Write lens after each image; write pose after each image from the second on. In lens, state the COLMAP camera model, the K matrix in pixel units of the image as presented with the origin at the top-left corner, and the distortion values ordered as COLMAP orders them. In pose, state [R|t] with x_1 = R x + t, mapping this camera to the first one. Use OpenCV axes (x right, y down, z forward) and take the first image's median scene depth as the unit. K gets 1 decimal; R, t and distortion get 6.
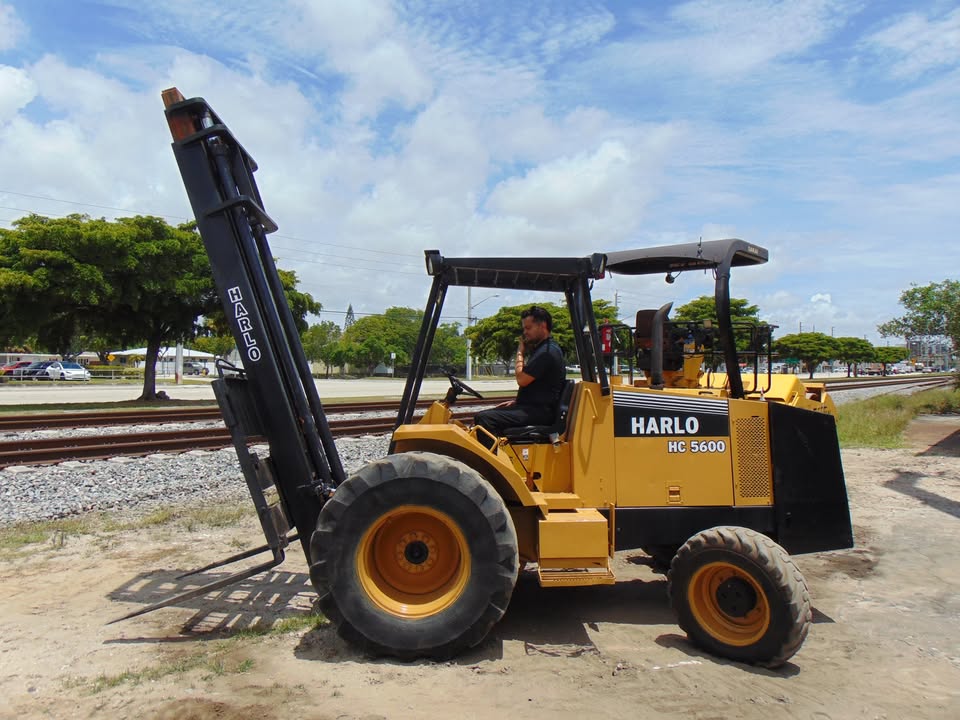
lens RADIAL K [[713.6, 0, 484.4], [0, 713.6, 365.2], [0, 0, 1]] dist [-0.013334, 0.046833]
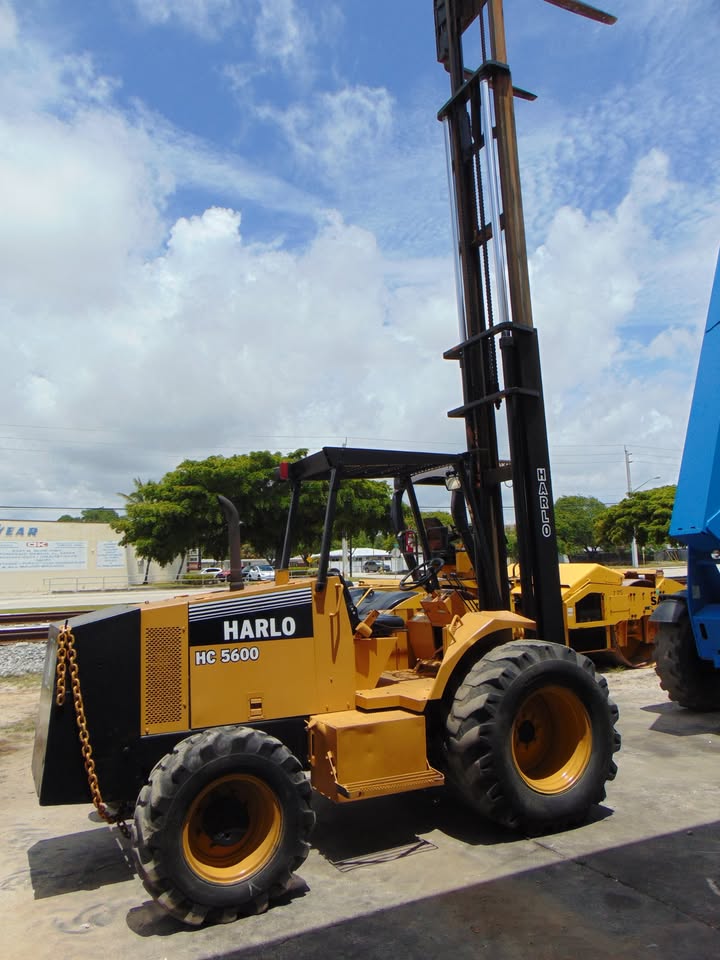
lens RADIAL K [[714.7, 0, 353.0], [0, 714.7, 482.2], [0, 0, 1]] dist [-0.007442, 0.033571]
pose [[0.896416, -0.085621, -0.434865, 0.580961], [0.039870, 0.992763, -0.113280, -0.000938], [0.441417, 0.084208, 0.893342, -0.183464]]
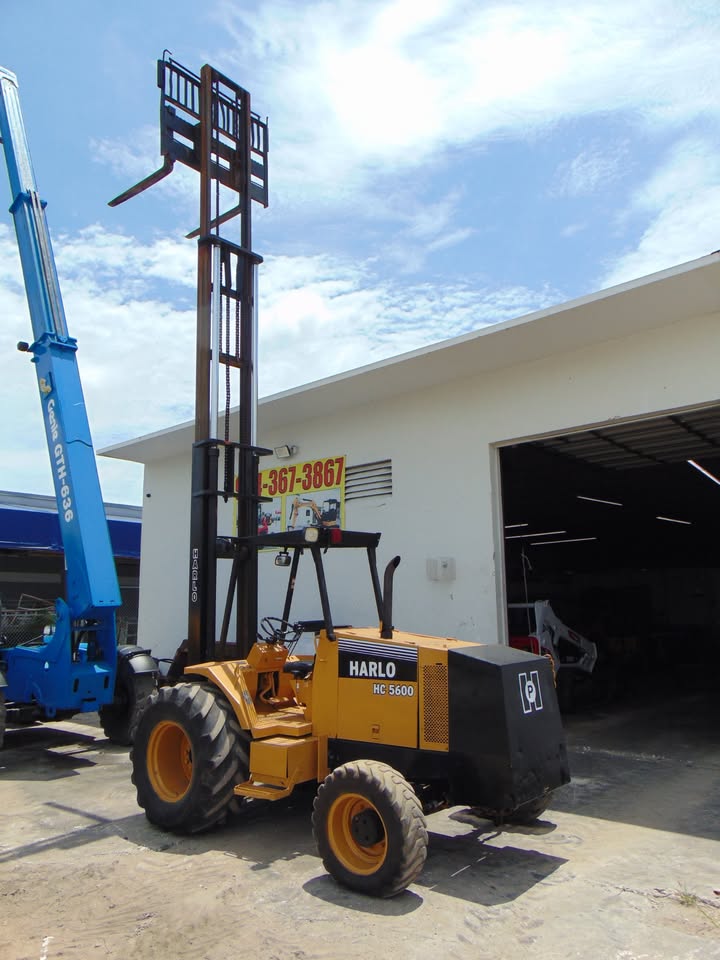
lens RADIAL K [[719.7, 0, 347.8], [0, 719.7, 483.7], [0, 0, 1]] dist [-0.008491, 0.001645]
pose [[0.051908, 0.175879, 0.983042, -0.327253], [0.012507, 0.984178, -0.176743, -0.005881], [-0.998574, 0.021469, 0.048887, 0.235488]]
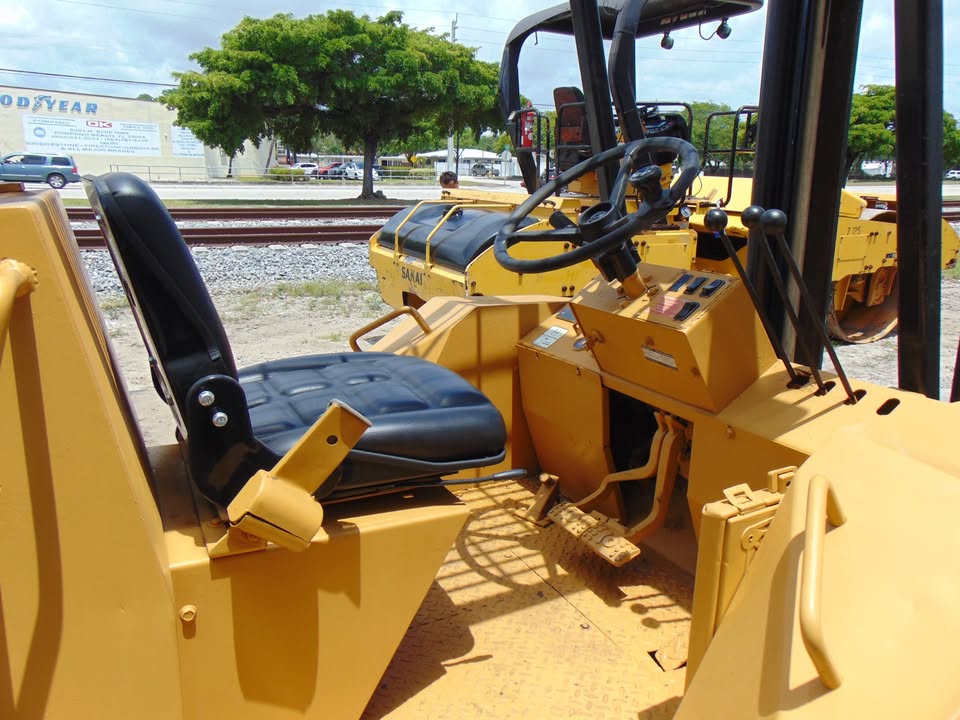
lens RADIAL K [[714.7, 0, 479.5], [0, 714.7, 363.7], [0, 0, 1]] dist [-0.007442, 0.033571]
pose [[0.907267, 0.120564, -0.402904, 0.421047], [-0.010125, 0.964011, 0.265670, 0.003089], [0.420434, -0.236955, 0.875836, 0.205553]]
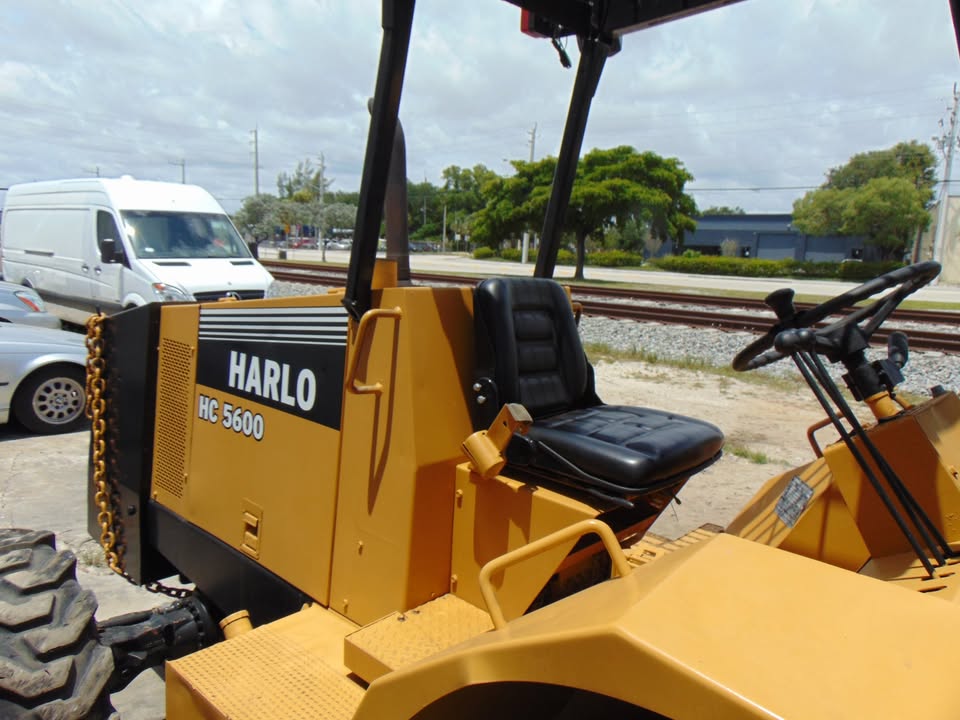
lens RADIAL K [[709.0, 0, 473.6], [0, 709.0, 355.5], [0, 0, 1]] dist [0.049597, -0.003442]
pose [[-0.088492, 0.138691, -0.986374, 0.525597], [-0.032317, 0.989338, 0.142007, -0.001715], [0.995553, 0.044443, -0.083066, 0.278505]]
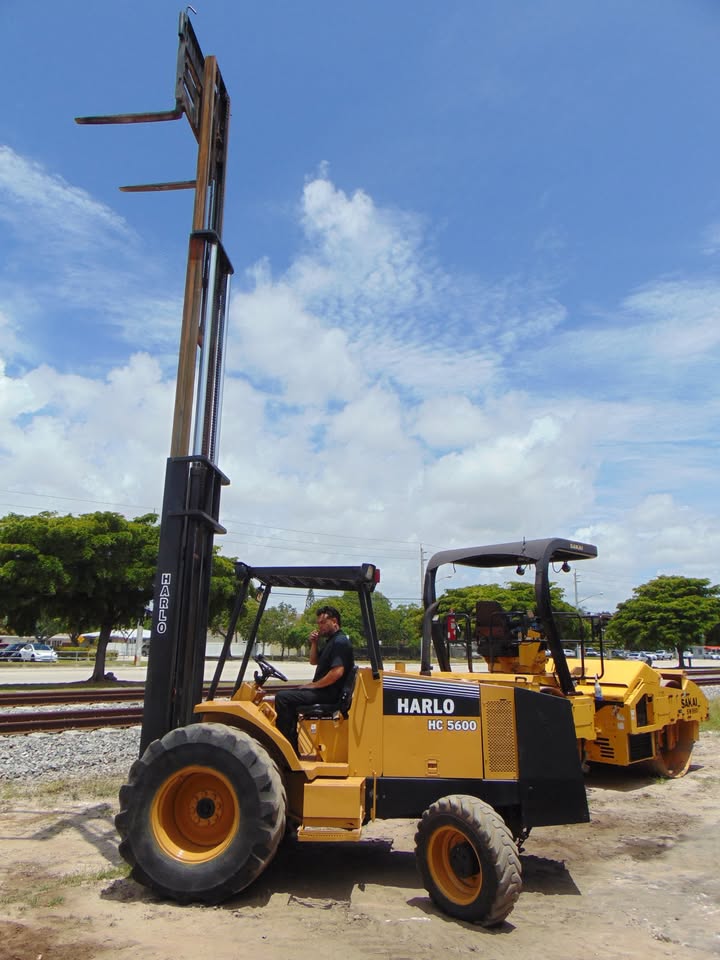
lens RADIAL K [[713.6, 0, 357.4], [0, 713.6, 478.6], [0, 0, 1]] dist [-0.013334, 0.046833]
pose [[0.991982, -0.025315, -0.123819, 0.149860], [-0.003894, 0.973145, -0.230158, -0.005291], [0.126320, 0.228795, 0.965244, -0.130280]]
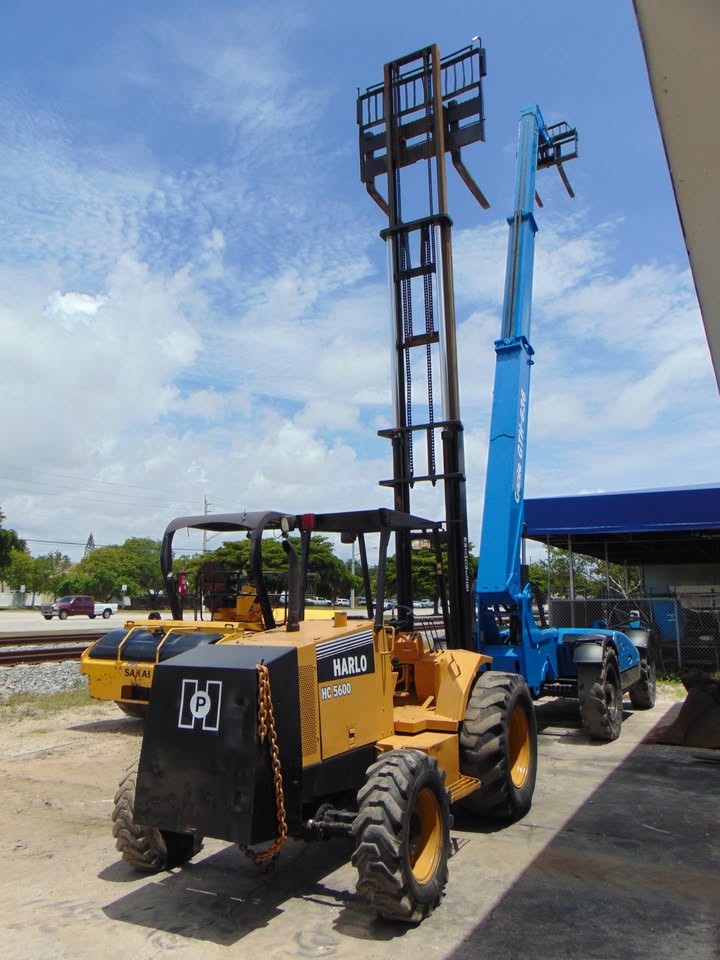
lens RADIAL K [[714.7, 0, 353.0], [0, 714.7, 482.2], [0, 0, 1]] dist [-0.007442, 0.033571]
pose [[0.987380, 0.026195, 0.156185, 0.240385], [-0.001093, 0.987329, -0.158682, -0.010426], [-0.158363, 0.156509, 0.974898, -0.314224]]
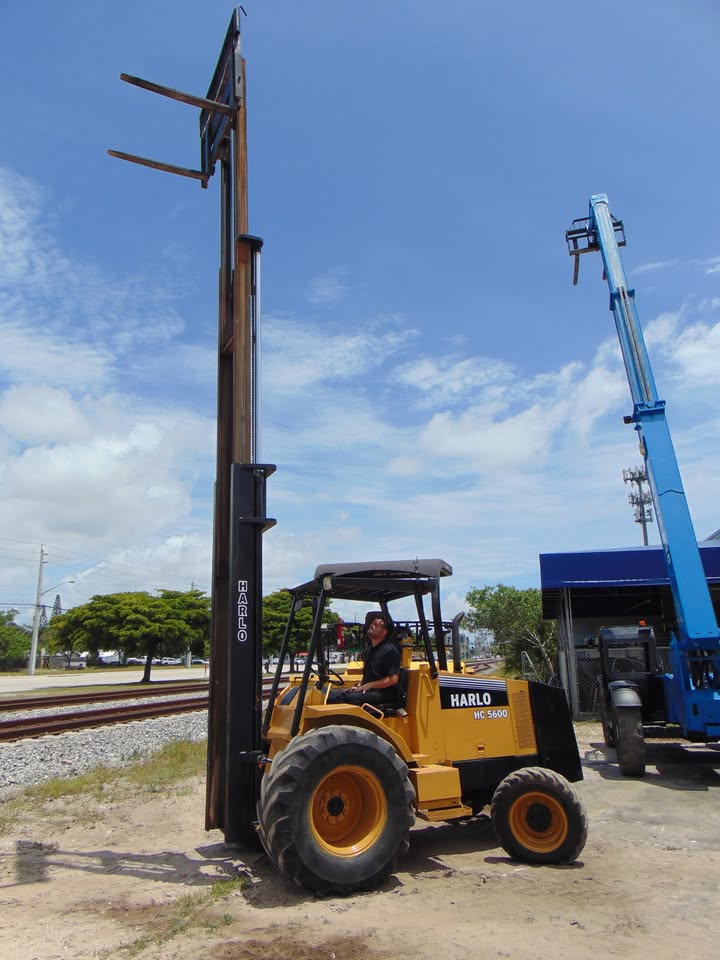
lens RADIAL K [[716.0, 0, 354.5], [0, 716.0, 477.0], [0, 0, 1]] dist [-0.072744, 0.143540]
pose [[0.911639, 0.086208, 0.401848, -0.282794], [0.014315, 0.970500, -0.240676, -0.003722], [-0.410742, 0.225162, 0.883512, -0.129238]]
